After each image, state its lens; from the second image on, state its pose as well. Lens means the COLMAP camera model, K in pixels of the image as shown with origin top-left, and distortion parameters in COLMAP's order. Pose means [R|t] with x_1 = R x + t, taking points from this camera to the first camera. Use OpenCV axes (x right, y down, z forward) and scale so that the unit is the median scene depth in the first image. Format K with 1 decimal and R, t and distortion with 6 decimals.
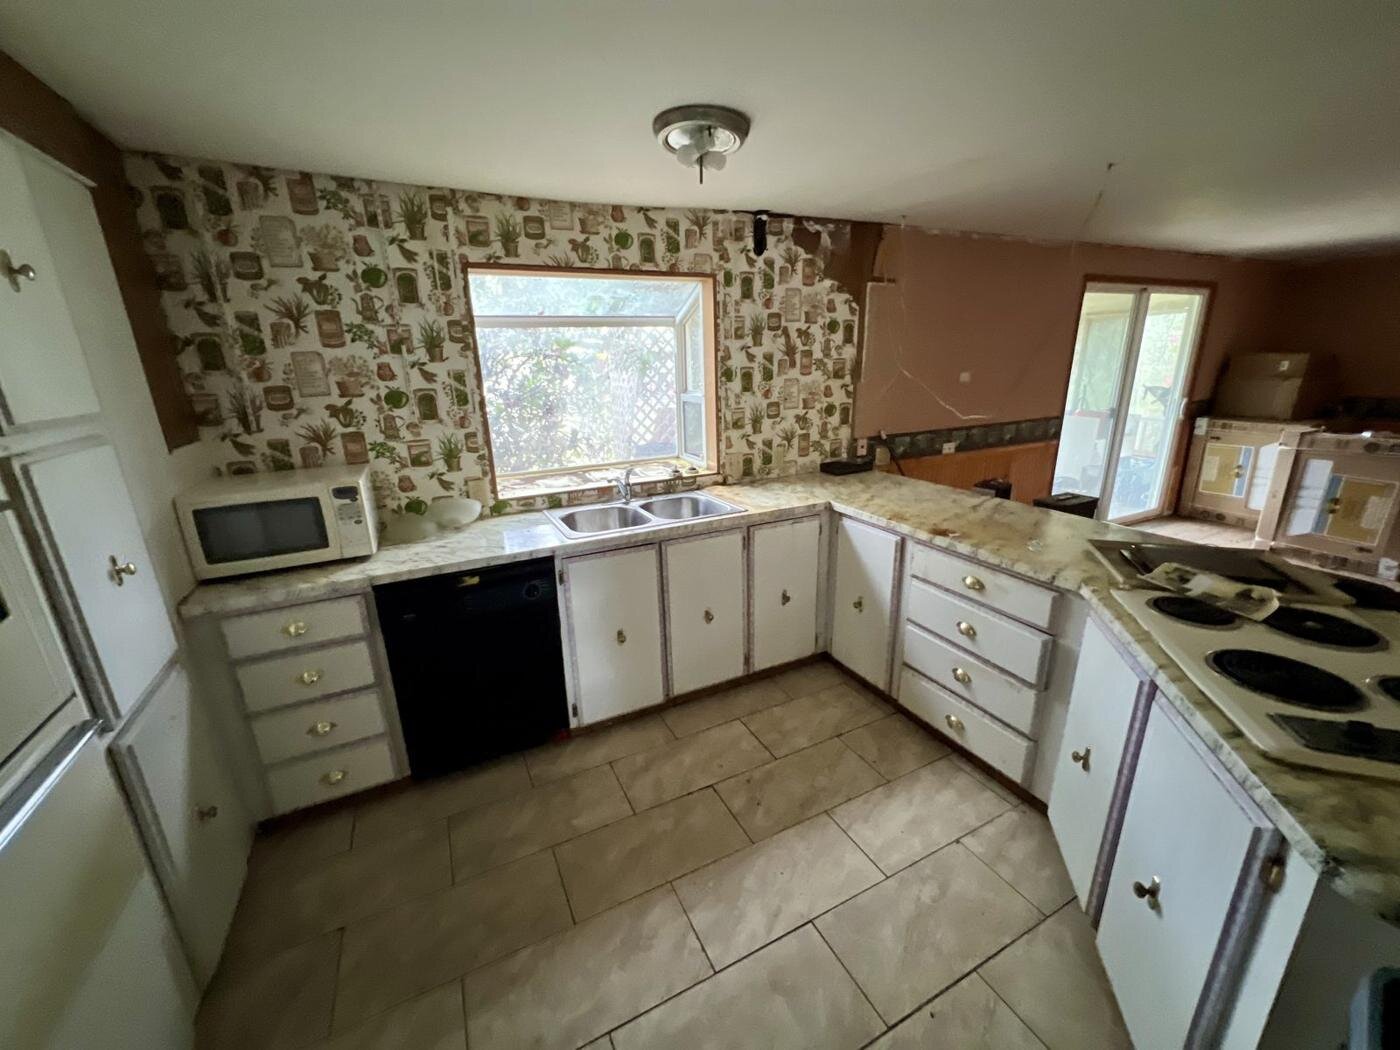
lens RADIAL K [[562.6, 0, 702.8], [0, 562.6, 521.3], [0, 0, 1]] dist [-0.001099, -0.000214]
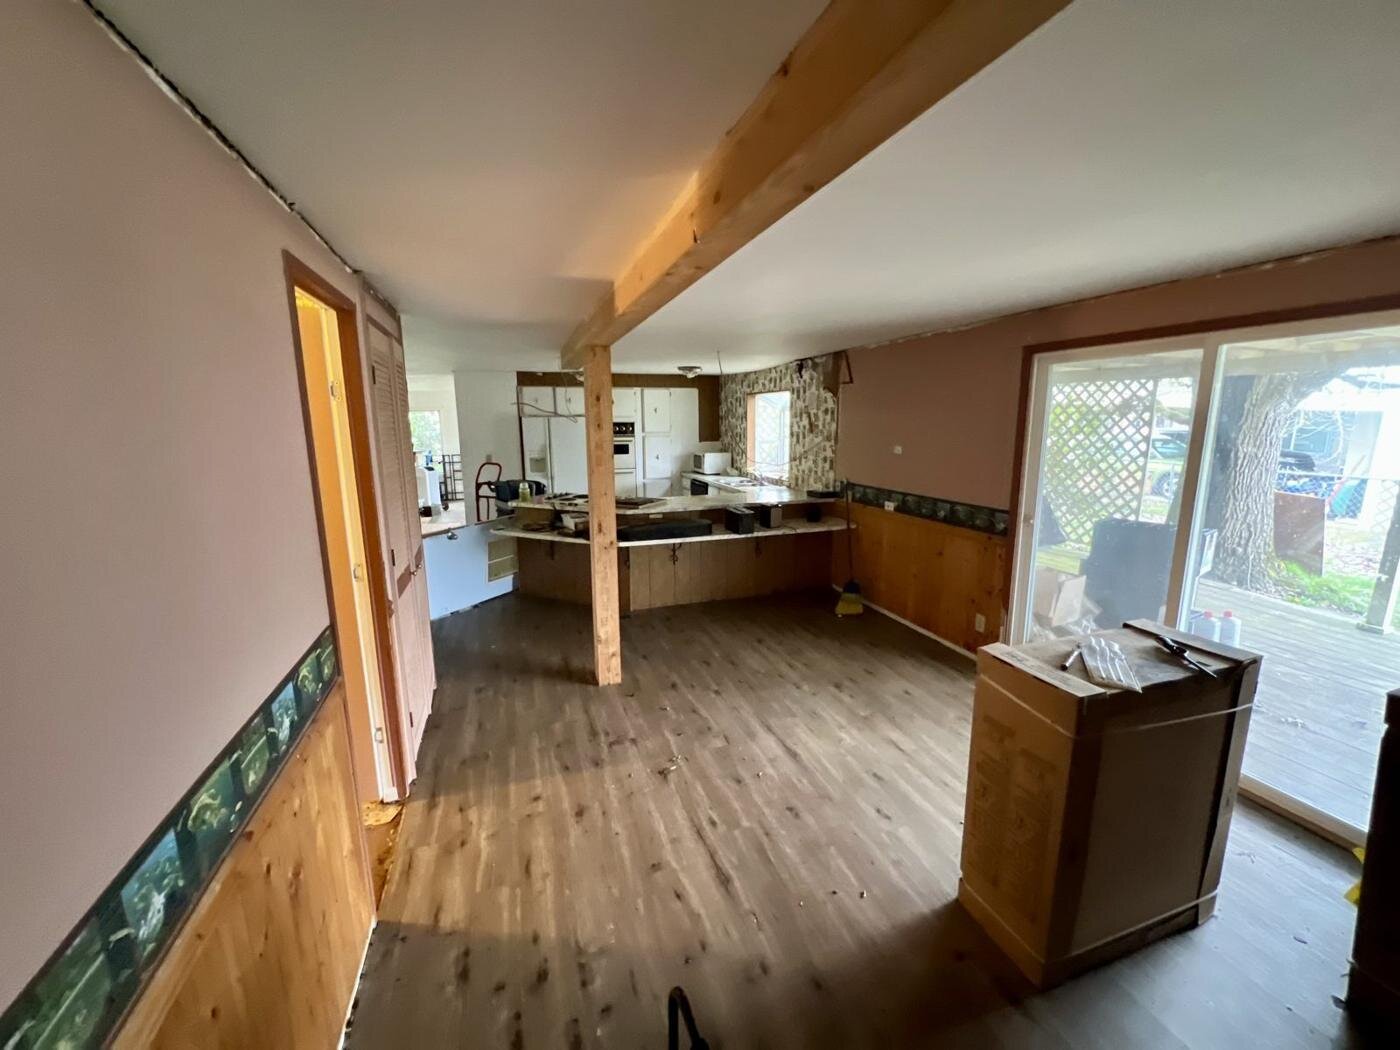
lens RADIAL K [[562.6, 0, 699.8], [0, 562.6, 526.0], [0, 0, 1]] dist [-0.001099, -0.000214]
pose [[-0.128062, 0.209620, -0.969360, 2.173353], [-0.274563, 0.931713, 0.237752, -0.345173], [0.953003, 0.296598, -0.061763, 0.900030]]
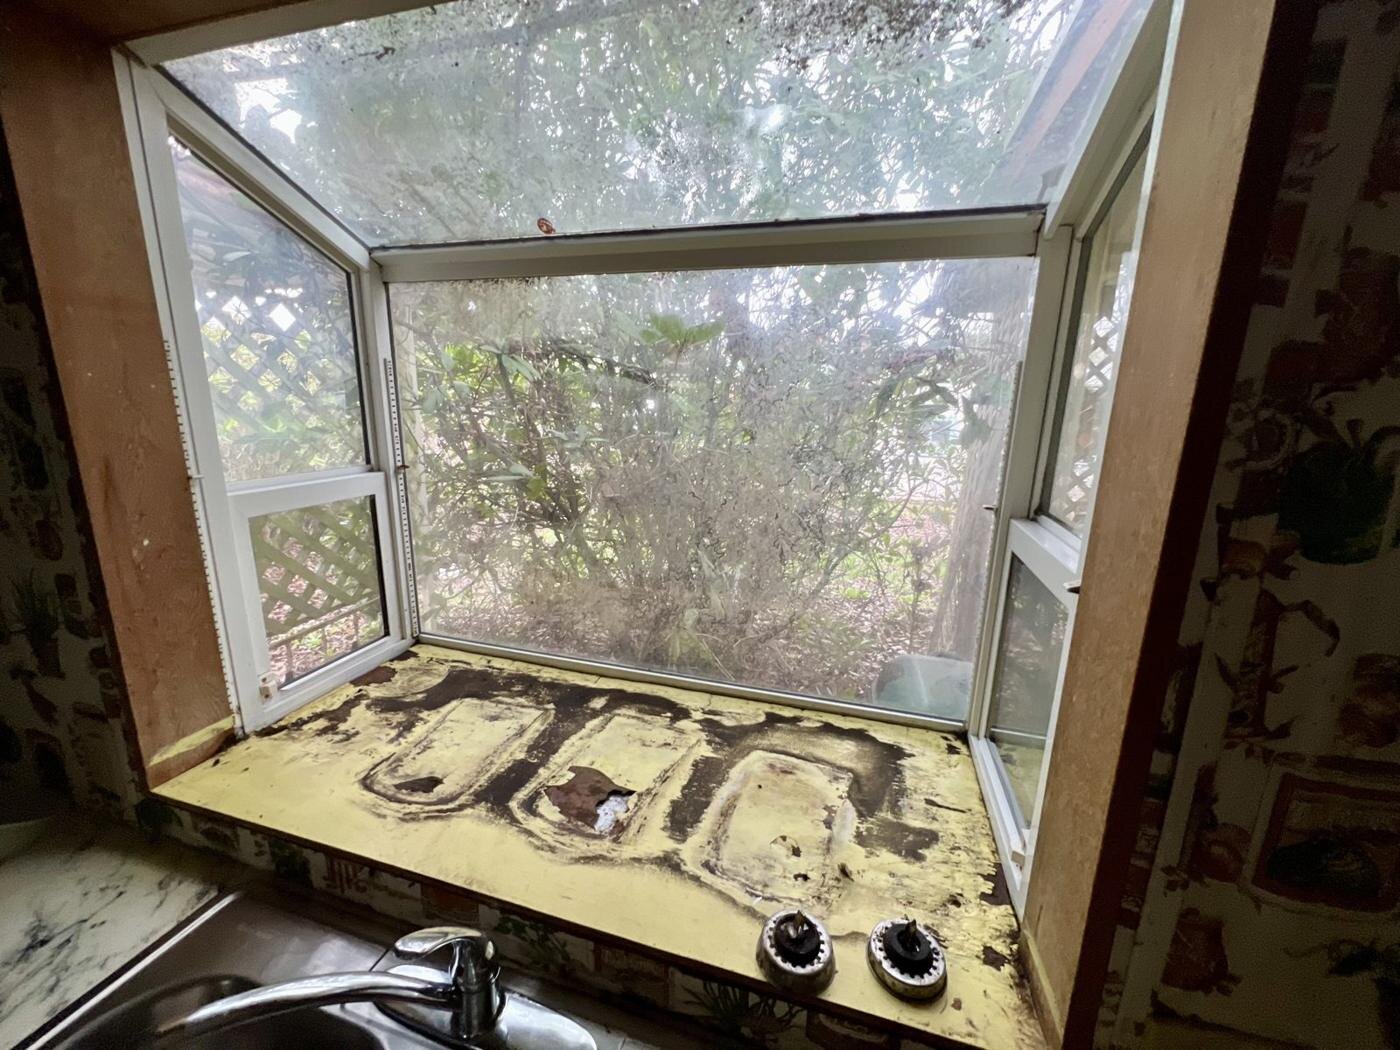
lens RADIAL K [[562.6, 0, 697.7], [0, 562.6, 519.7], [0, 0, 1]] dist [-0.001099, -0.000214]
pose [[0.732046, 0.189588, -0.654344, 0.026152], [-0.232028, 0.972456, 0.022176, -0.227428], [0.640525, 0.135593, 0.755872, 0.820416]]
